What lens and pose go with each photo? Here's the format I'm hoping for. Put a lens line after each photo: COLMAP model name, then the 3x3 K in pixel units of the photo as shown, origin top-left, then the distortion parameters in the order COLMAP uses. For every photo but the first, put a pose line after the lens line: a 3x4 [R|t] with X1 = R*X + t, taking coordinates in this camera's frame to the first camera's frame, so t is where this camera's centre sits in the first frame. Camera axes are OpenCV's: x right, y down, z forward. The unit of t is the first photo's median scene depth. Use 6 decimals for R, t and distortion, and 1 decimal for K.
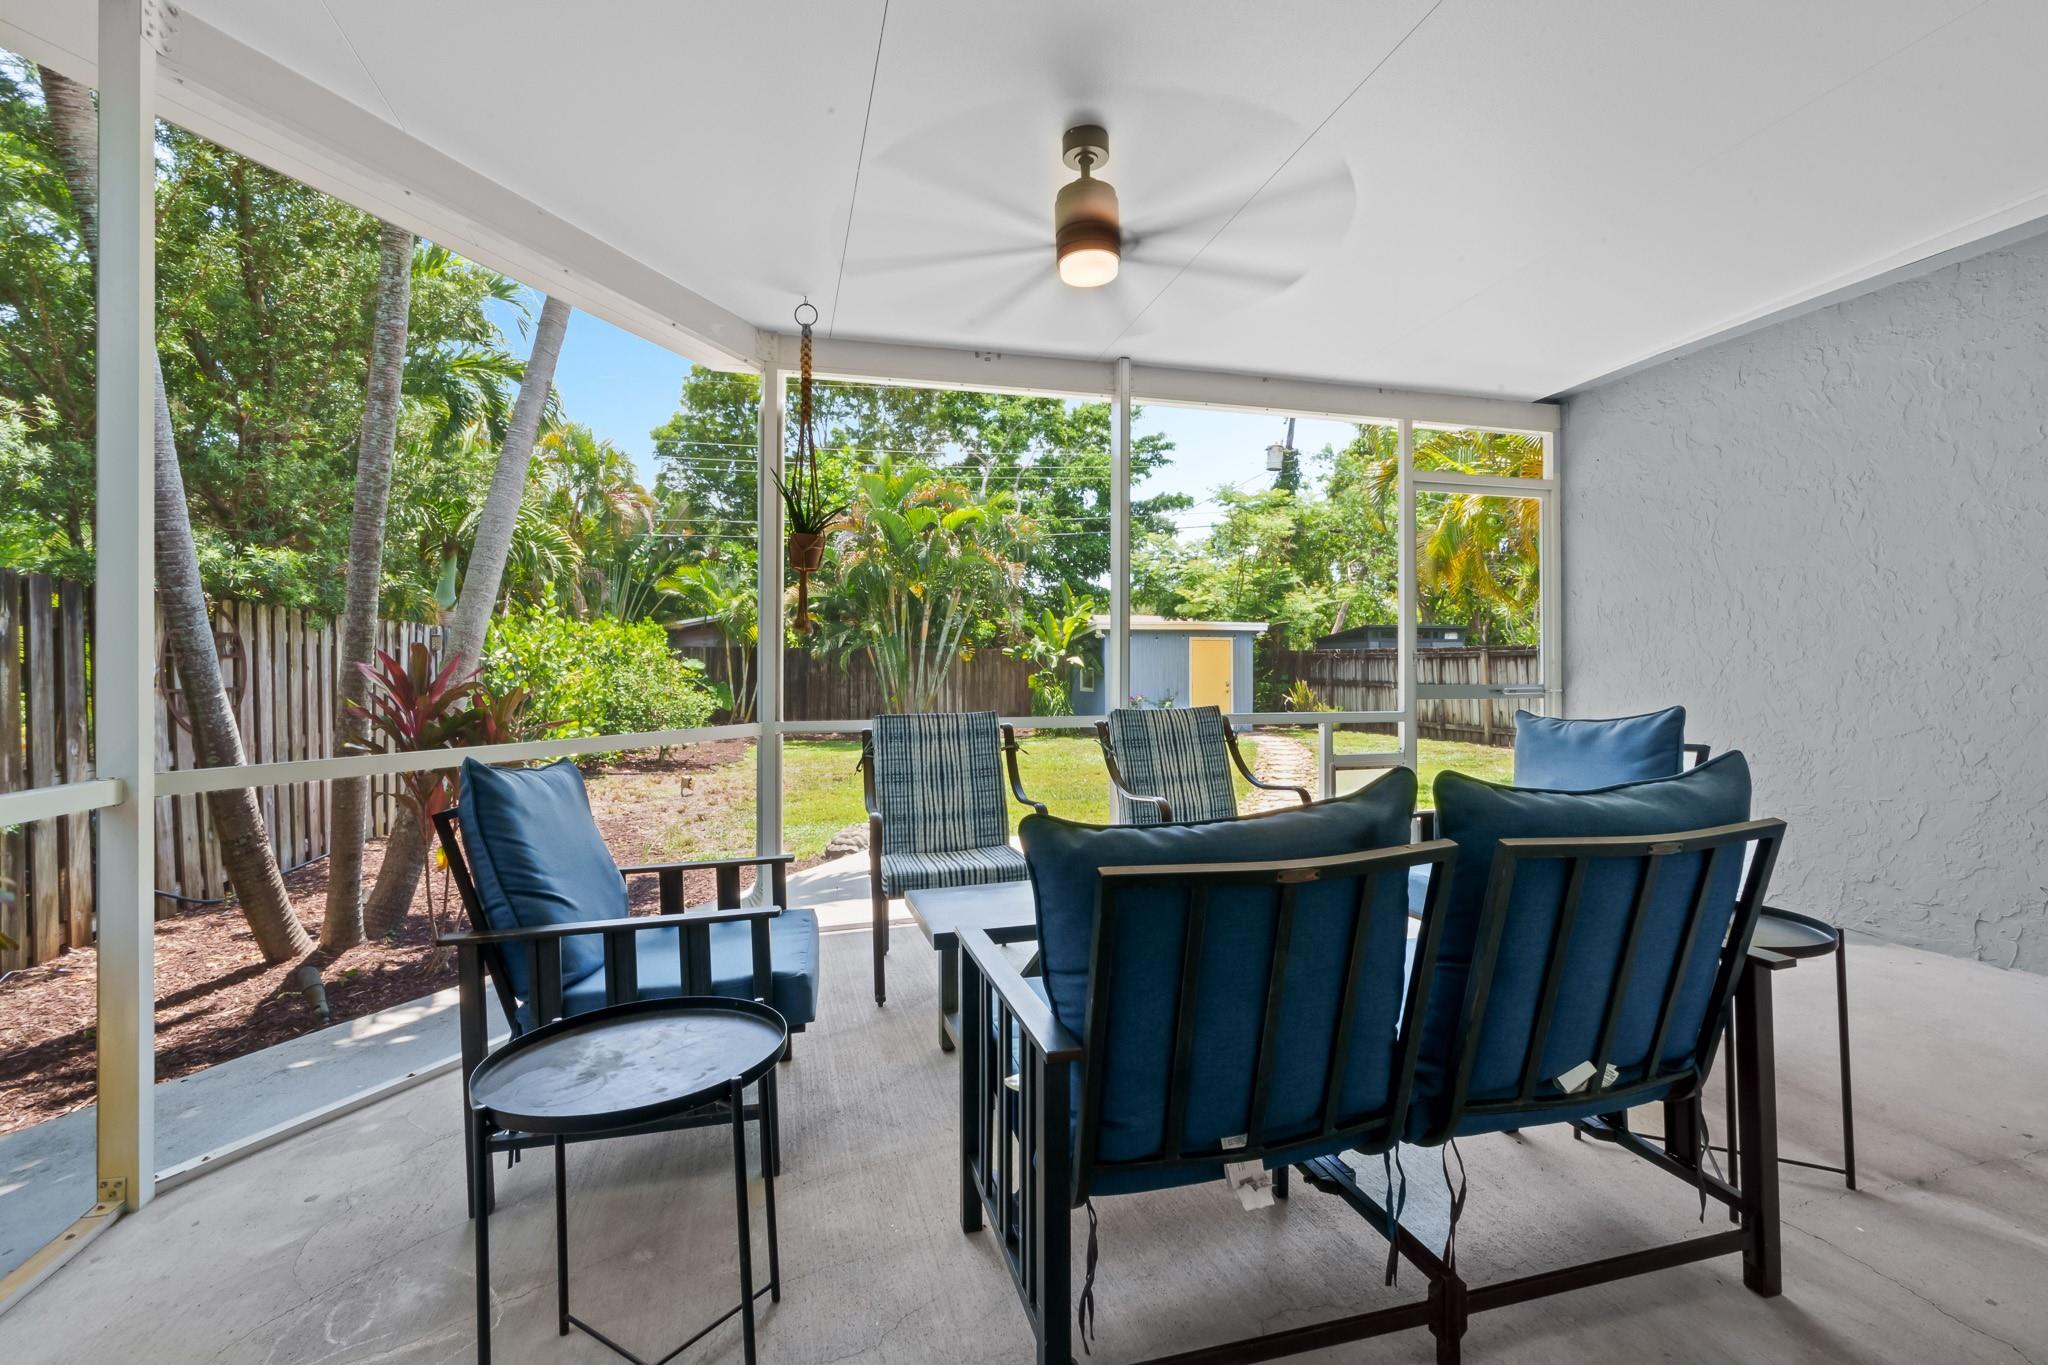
lens RADIAL K [[925.3, 0, 1024.0], [0, 925.3, 682.5], [0, 0, 1]] dist [-0.003982, 0.000500]
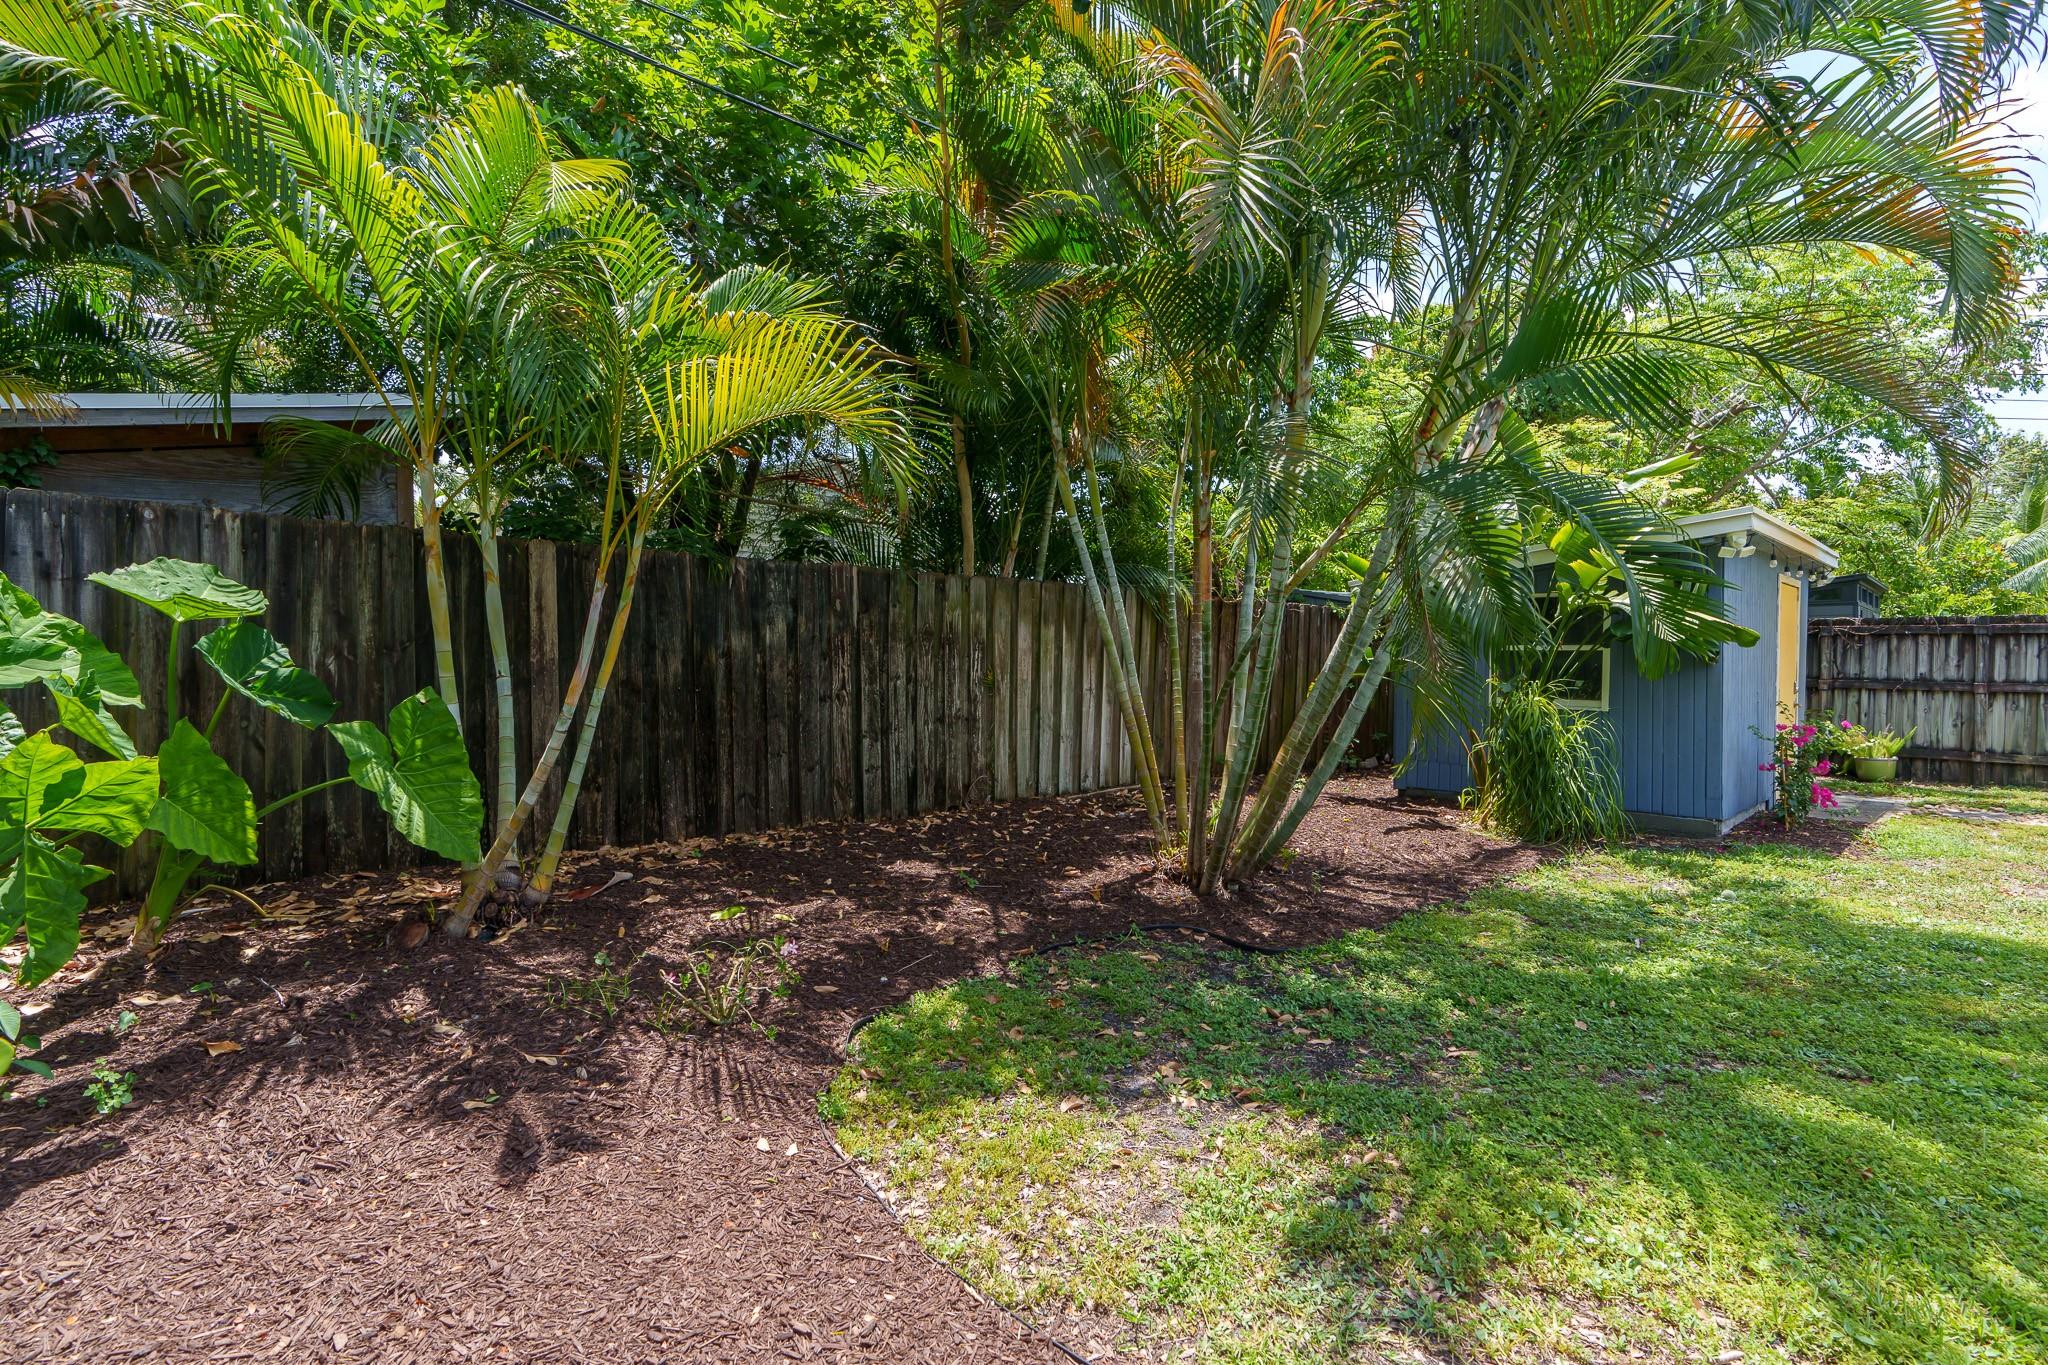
lens RADIAL K [[925.3, 0, 1024.0], [0, 925.3, 682.5], [0, 0, 1]] dist [-0.003982, 0.000500]
pose [[0.897032, -0.001383, 0.441964, -0.289670], [-0.001869, 0.999974, 0.006921, -0.003308], [-0.441962, -0.007034, 0.897006, 0.766900]]
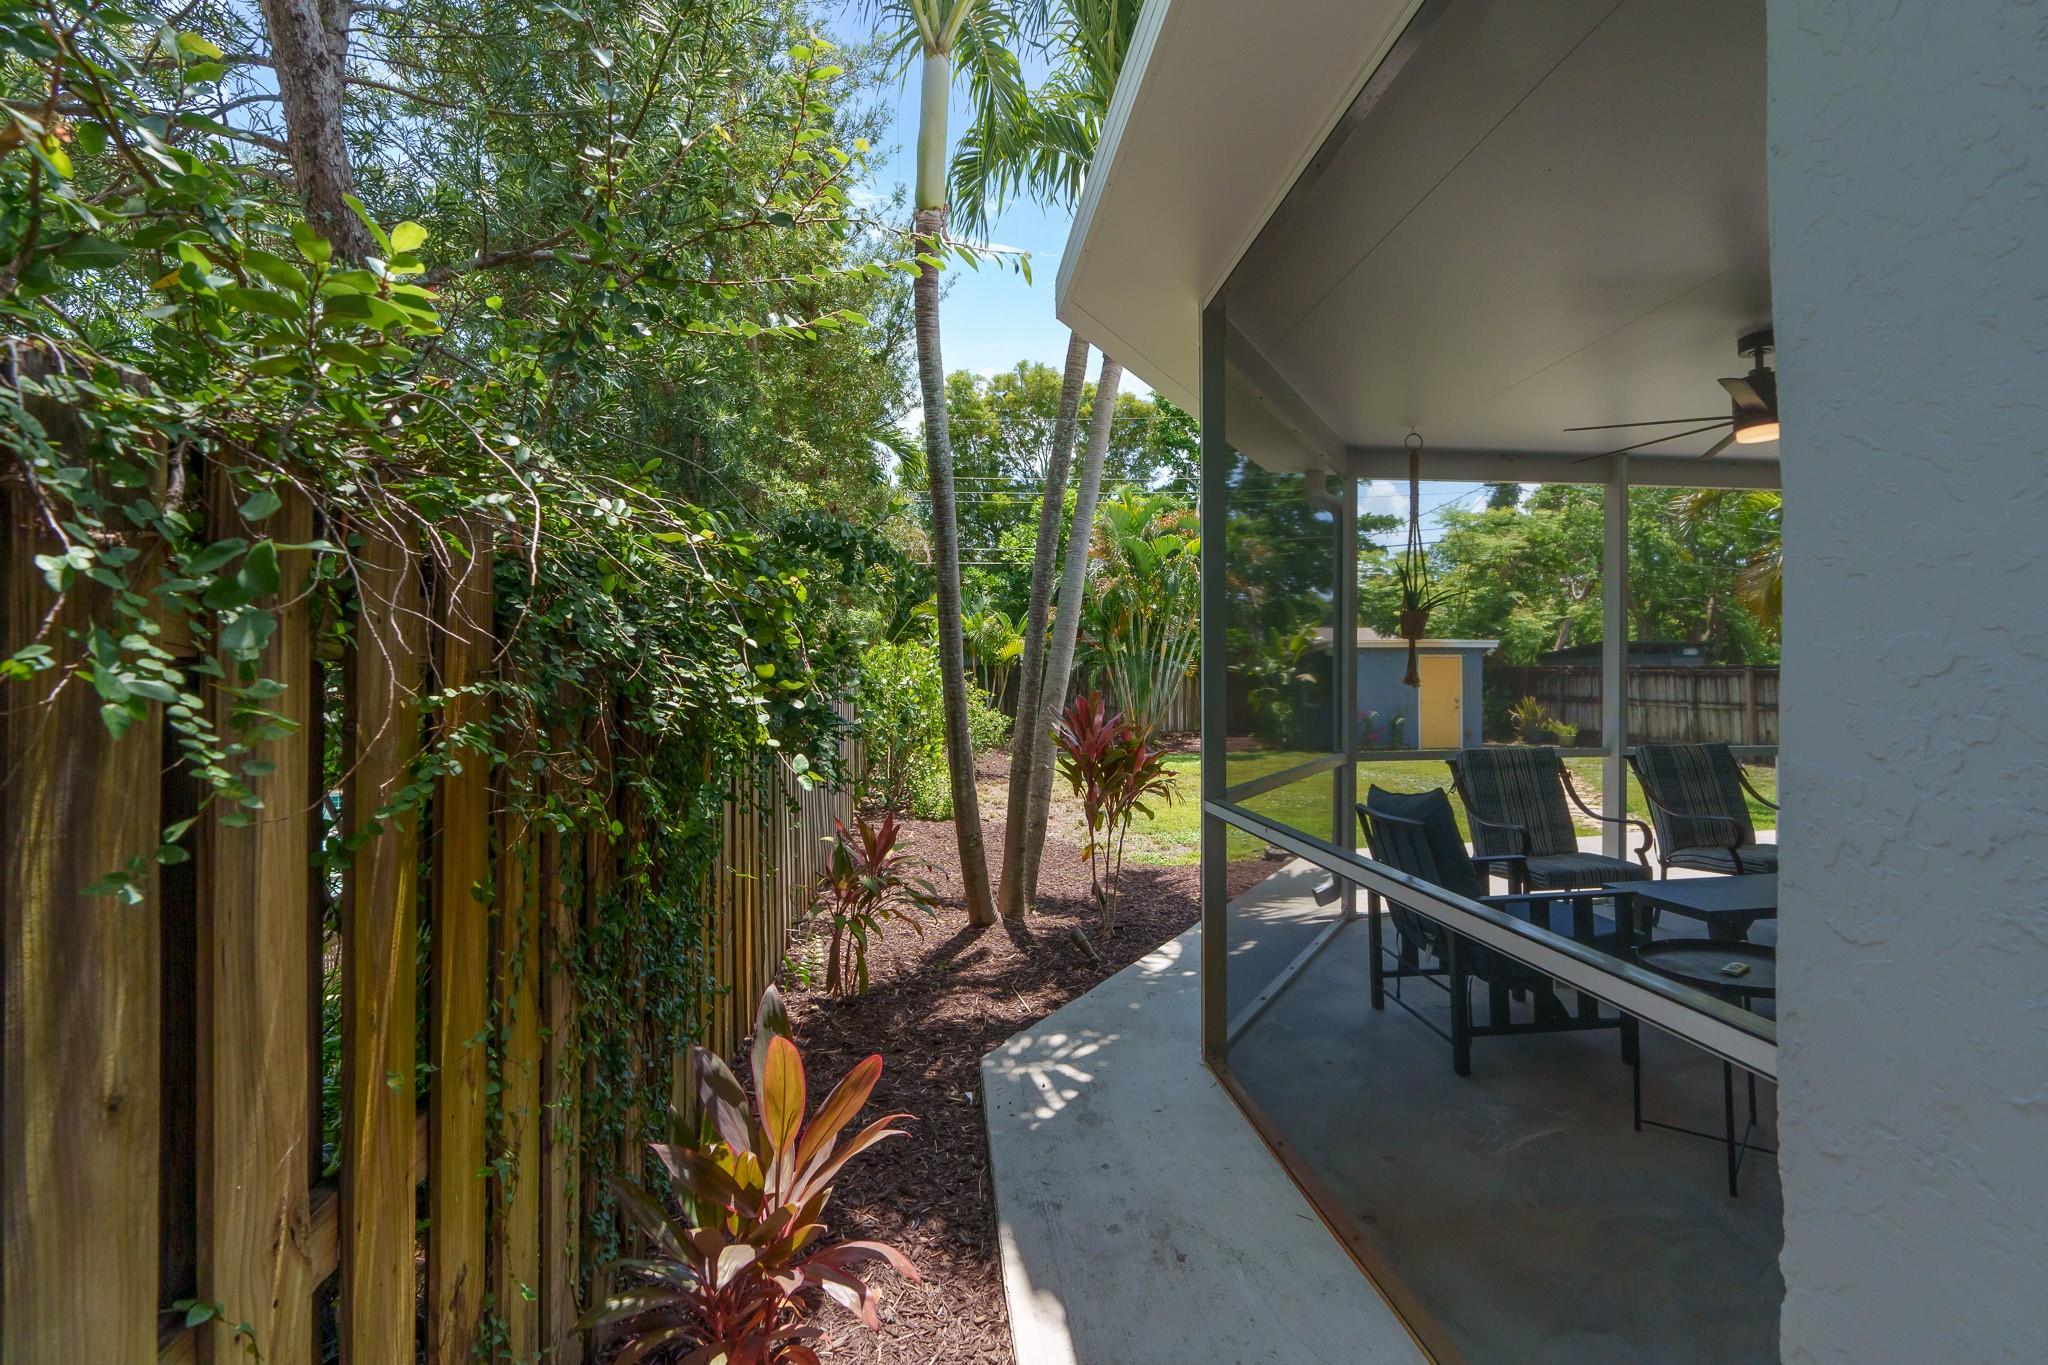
lens RADIAL K [[925.3, 0, 1024.0], [0, 925.3, 682.5], [0, 0, 1]] dist [-0.003982, 0.000500]
pose [[0.991099, 0.000763, -0.133127, -0.116269], [-0.001946, 0.999960, -0.008754, -0.008060], [0.133115, 0.008935, 0.991060, -0.071563]]
